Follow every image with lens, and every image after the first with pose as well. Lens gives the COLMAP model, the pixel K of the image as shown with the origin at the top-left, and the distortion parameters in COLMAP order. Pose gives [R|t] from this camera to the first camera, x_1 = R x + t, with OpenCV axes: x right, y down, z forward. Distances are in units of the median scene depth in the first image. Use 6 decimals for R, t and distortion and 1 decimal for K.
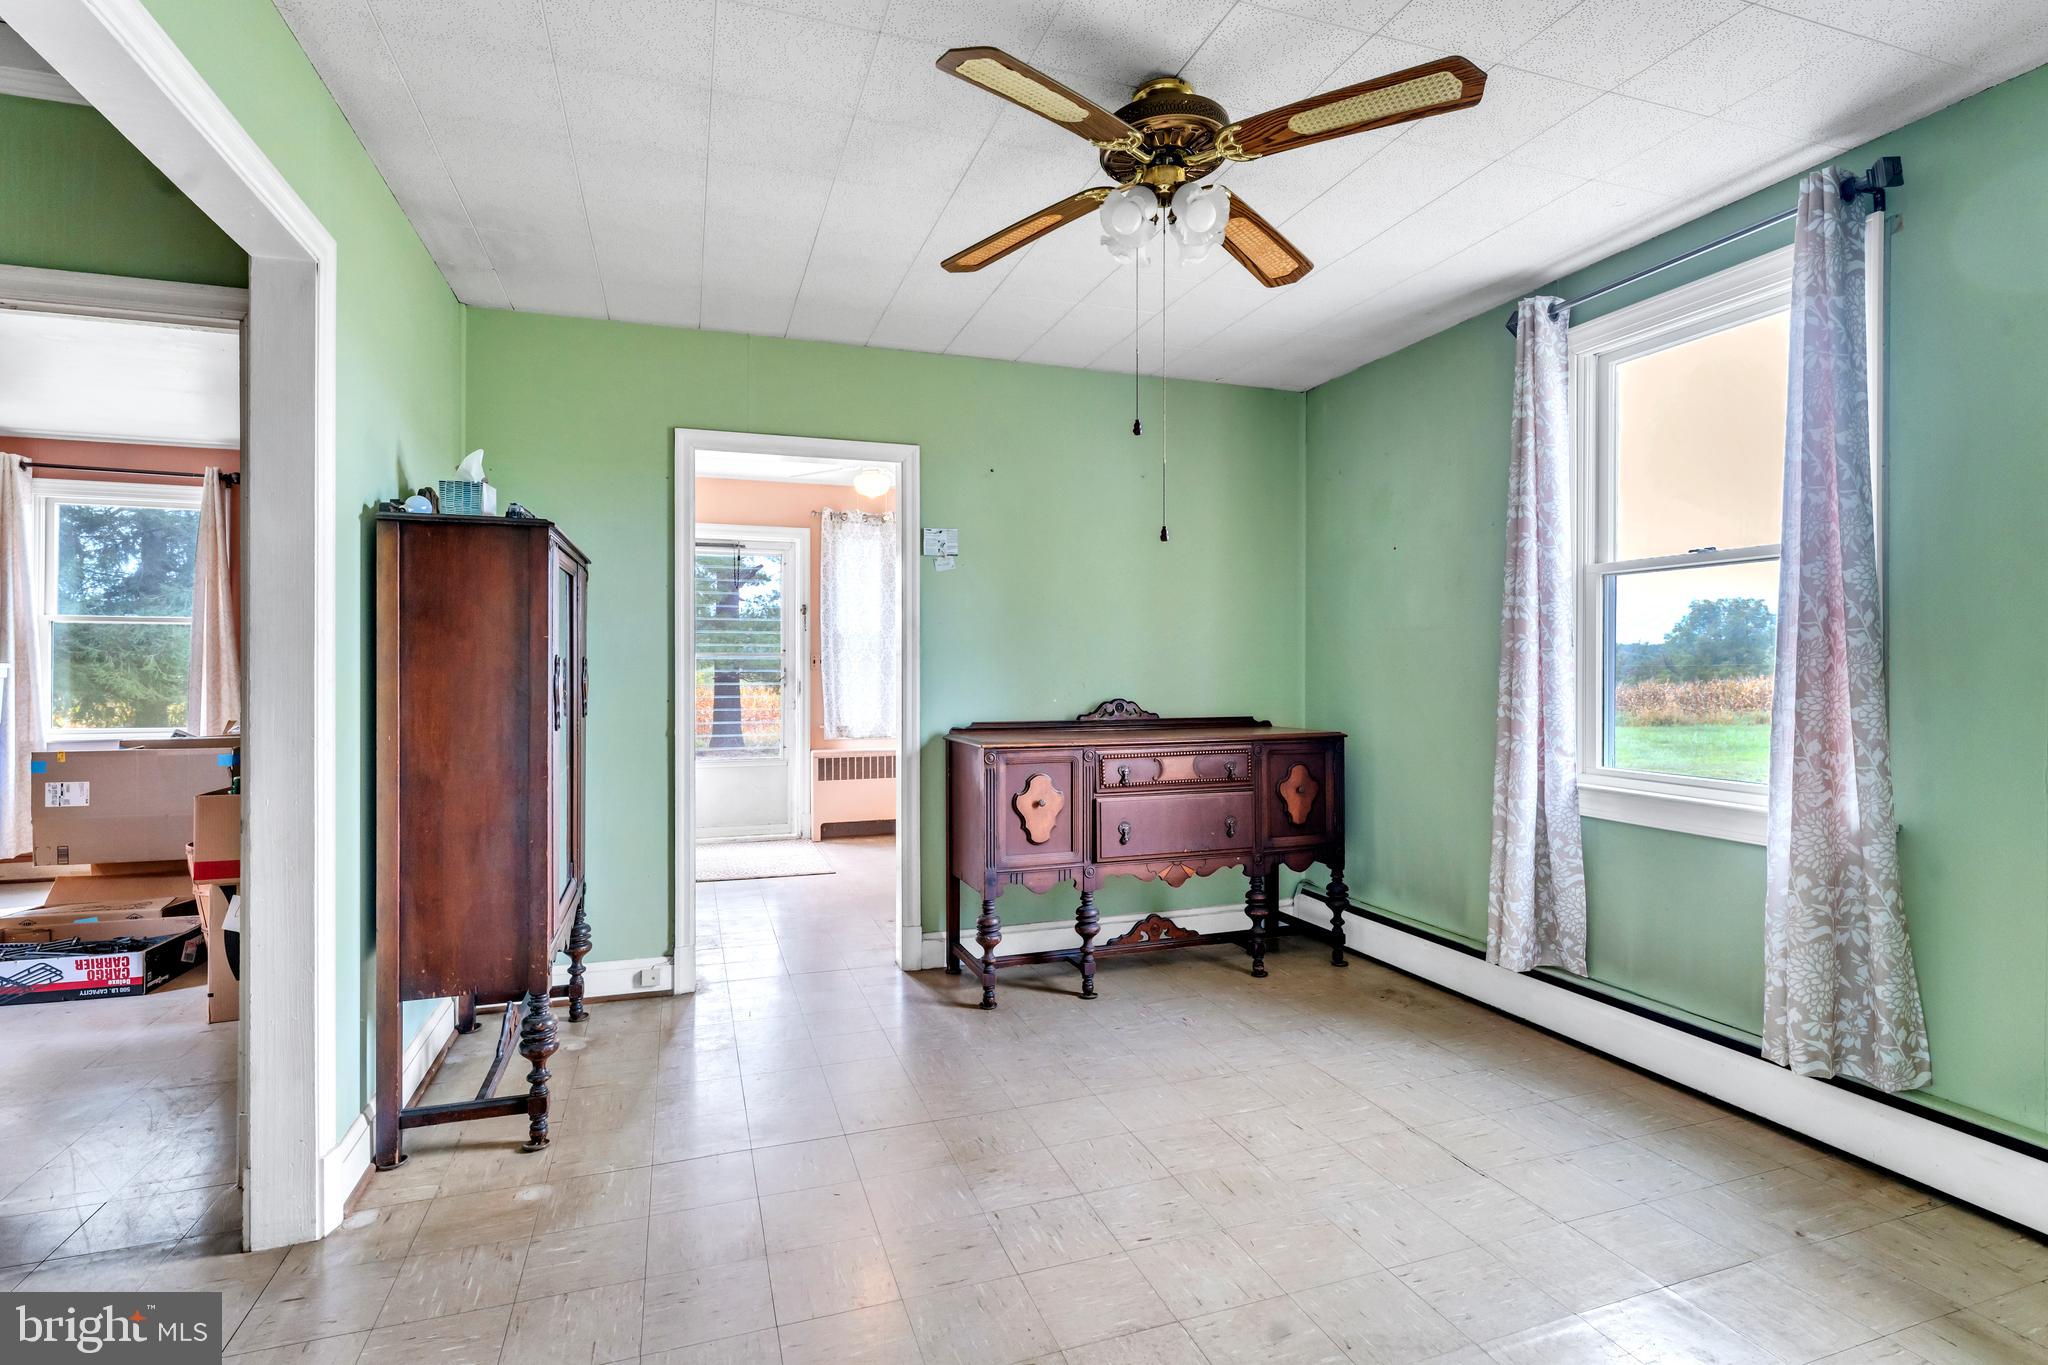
lens RADIAL K [[934.0, 0, 985.1], [0, 934.0, 665.0], [0, 0, 1]] dist [0.003375, 0.000107]
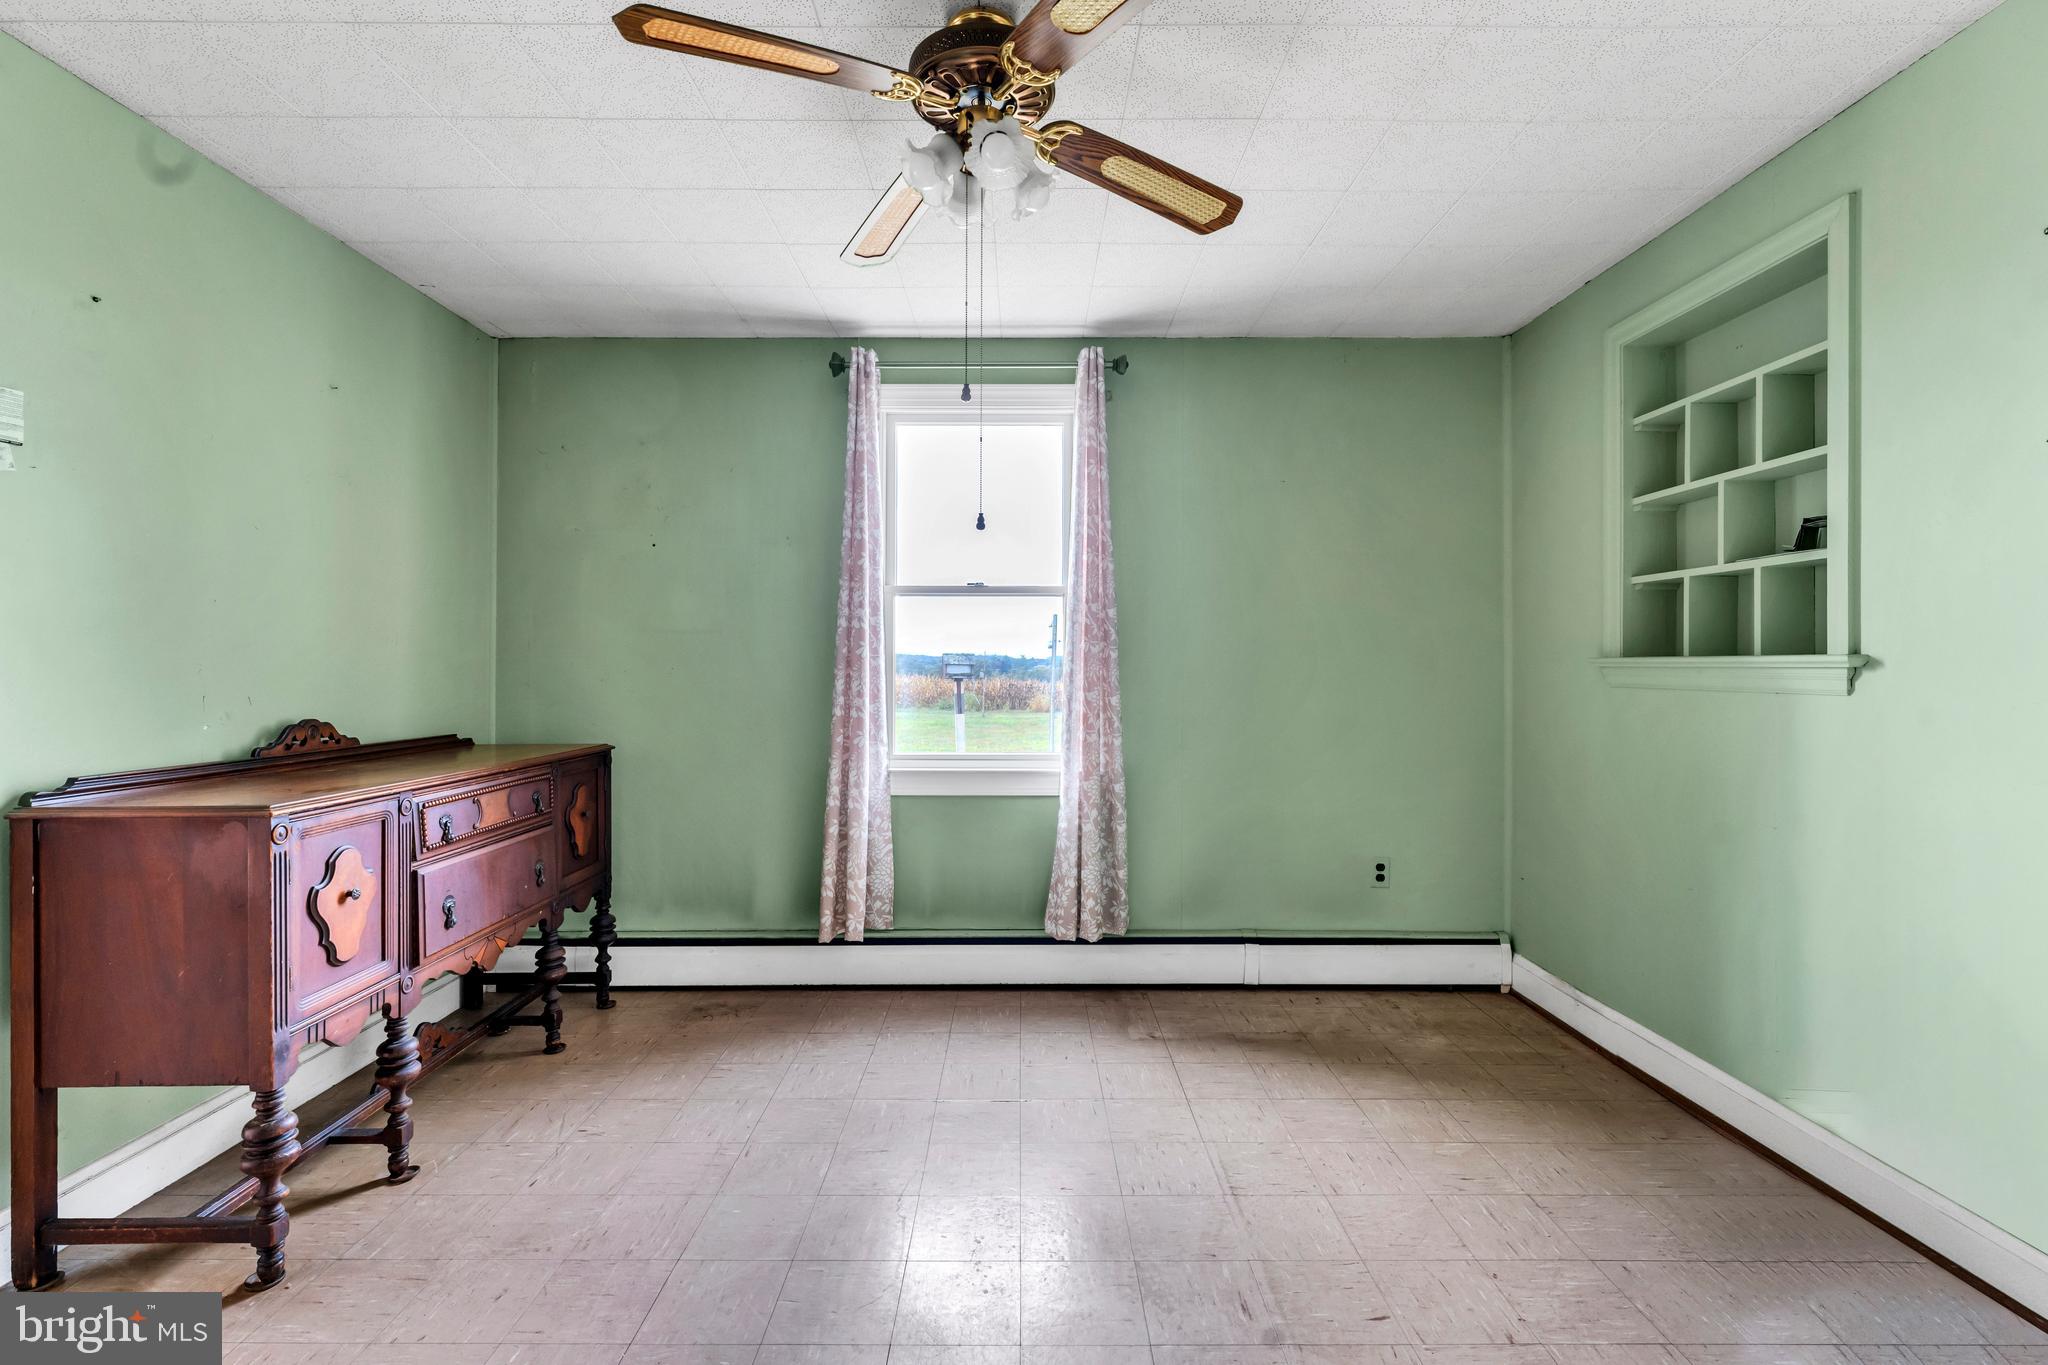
lens RADIAL K [[934.0, 0, 985.1], [0, 934.0, 665.0], [0, 0, 1]] dist [0.003375, 0.000107]
pose [[0.339468, 0.006439, 0.940595, -0.420470], [-0.003012, 0.999979, -0.005758, 0.000917], [-0.940613, -0.000879, 0.339480, 0.453572]]
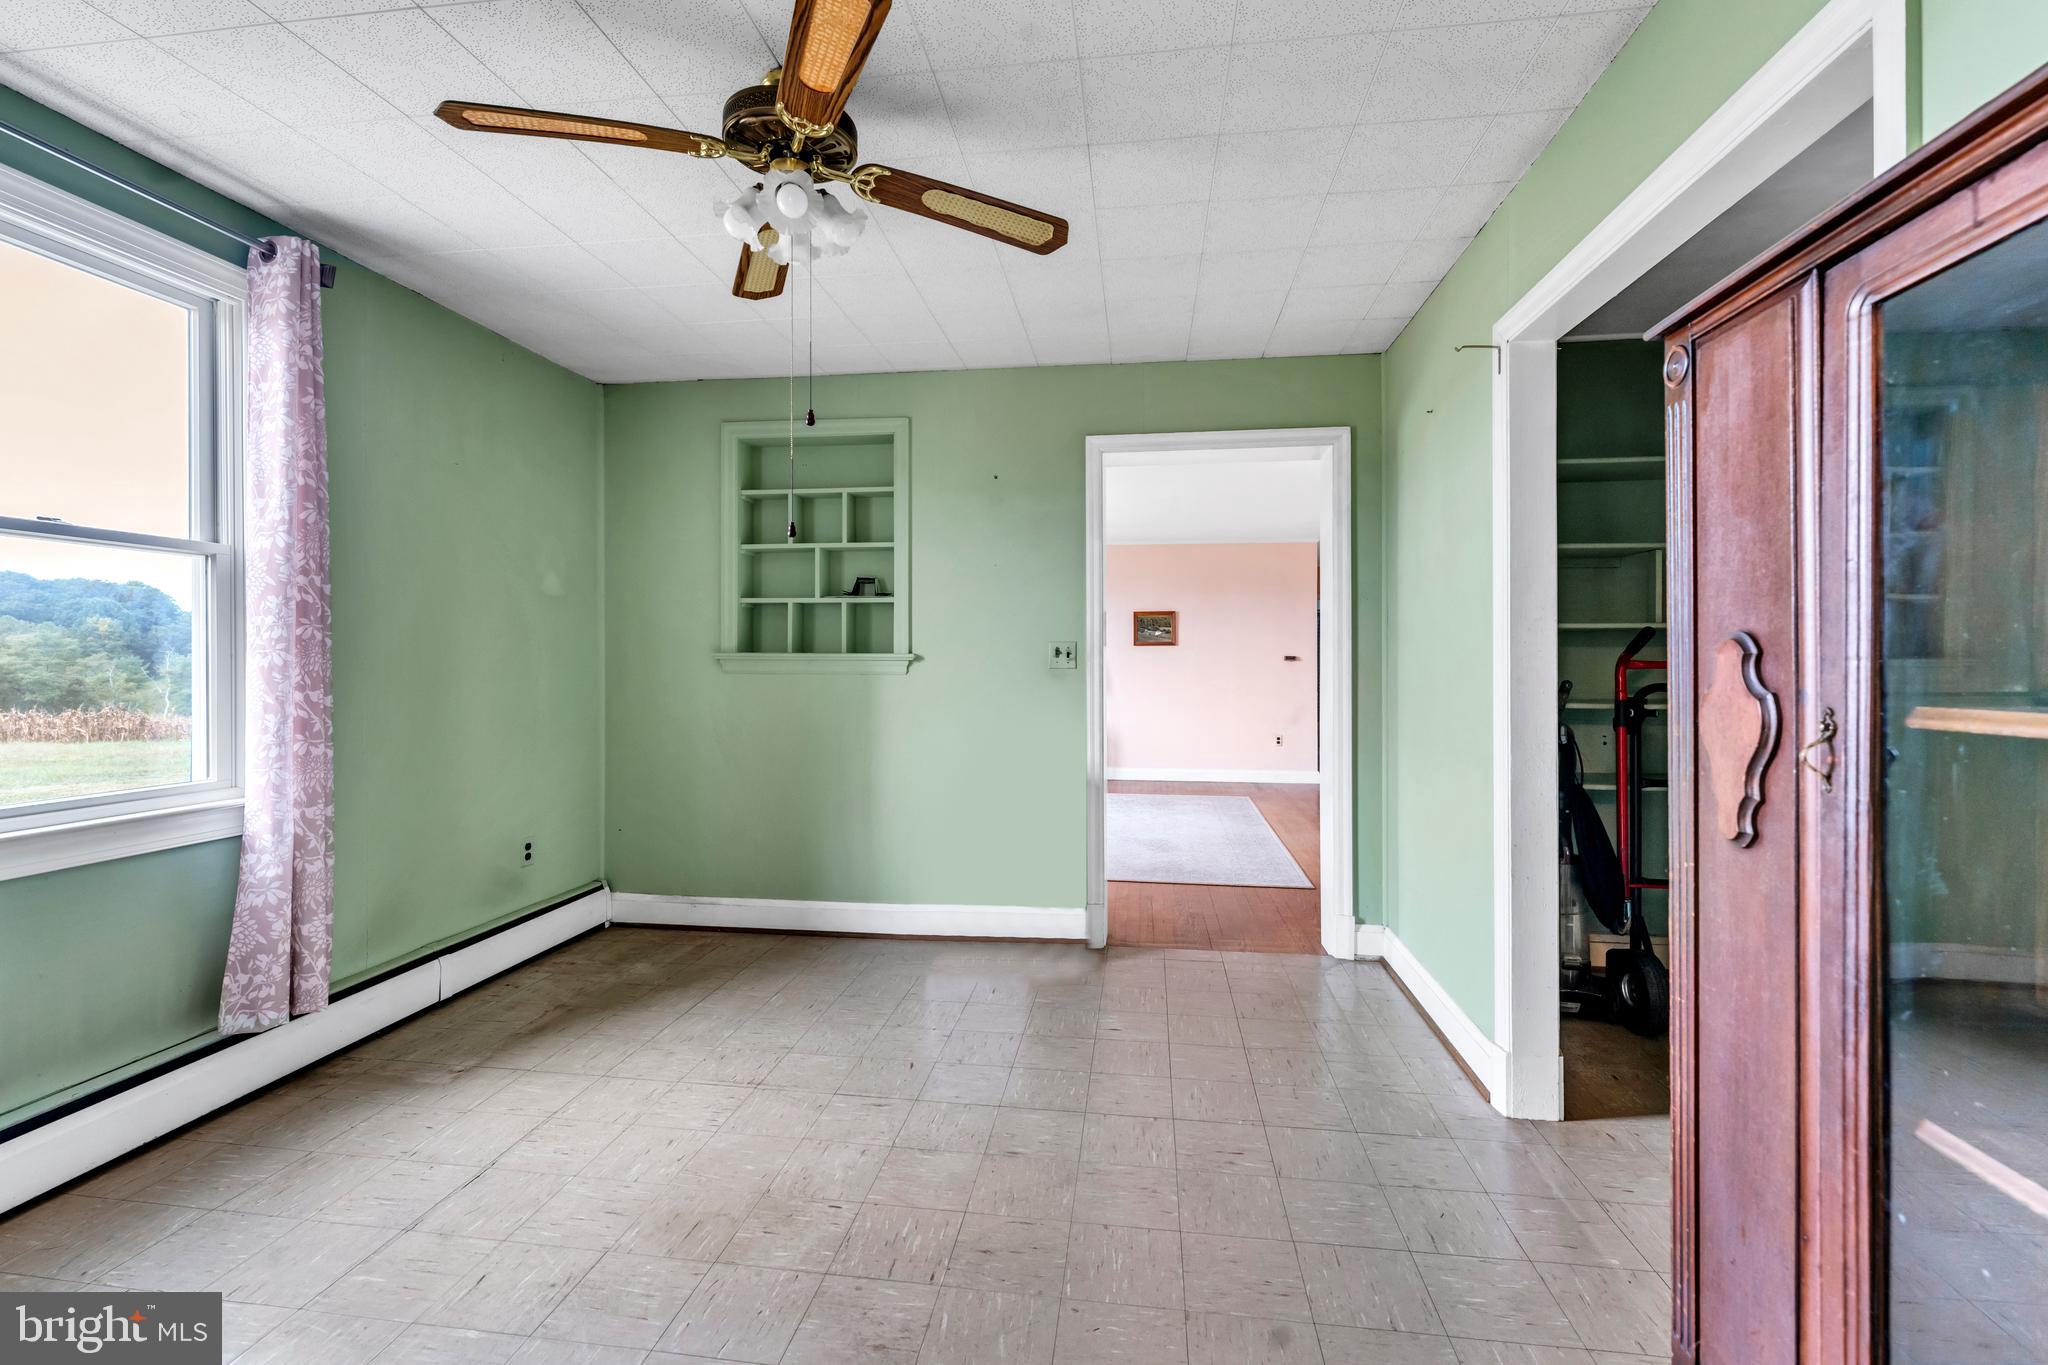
lens RADIAL K [[958.1, 0, 1025.5], [0, 958.1, 660.1], [0, 0, 1]] dist [0.000707, 0.000039]
pose [[-0.906983, -0.000027, 0.421168, -0.302148], [-0.001053, 0.999997, -0.002202, -0.000672], [-0.421166, -0.002441, -0.906980, 1.192063]]
